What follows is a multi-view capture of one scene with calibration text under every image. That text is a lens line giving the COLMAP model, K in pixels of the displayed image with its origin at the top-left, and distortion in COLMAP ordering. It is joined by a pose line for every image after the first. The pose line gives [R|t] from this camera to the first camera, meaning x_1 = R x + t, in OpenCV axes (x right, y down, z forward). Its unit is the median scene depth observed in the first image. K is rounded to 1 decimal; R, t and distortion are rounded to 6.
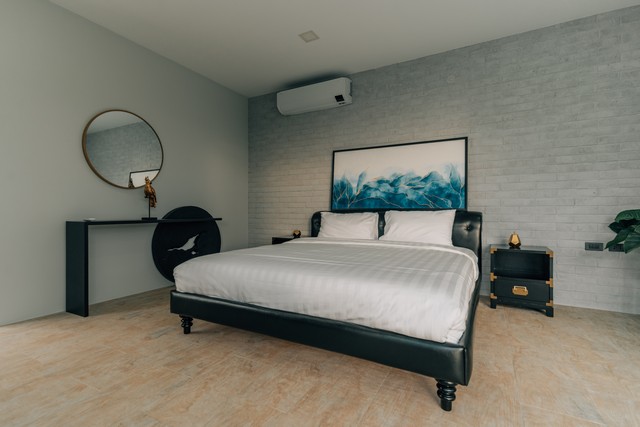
lens RADIAL K [[310.9, 0, 313.3], [0, 310.9, 211.9], [0, 0, 1]] dist [0.023577, -0.000335]
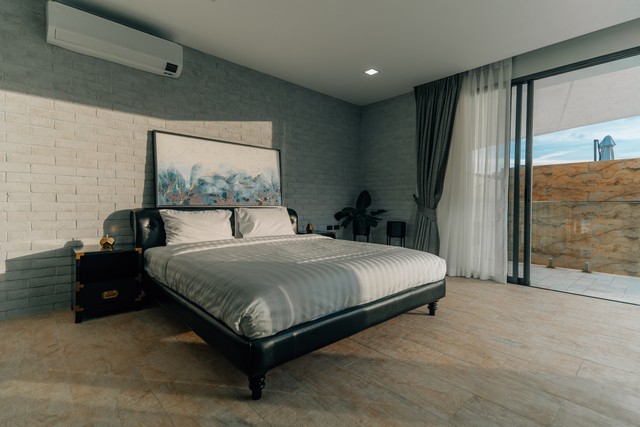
lens RADIAL K [[310.9, 0, 313.3], [0, 310.9, 211.9], [0, 0, 1]] dist [0.023577, -0.000335]
pose [[0.315502, -0.021134, 0.948690, -0.765651], [-0.009503, 0.999631, 0.025429, -0.022606], [-0.948877, -0.017039, 0.315185, 0.522655]]
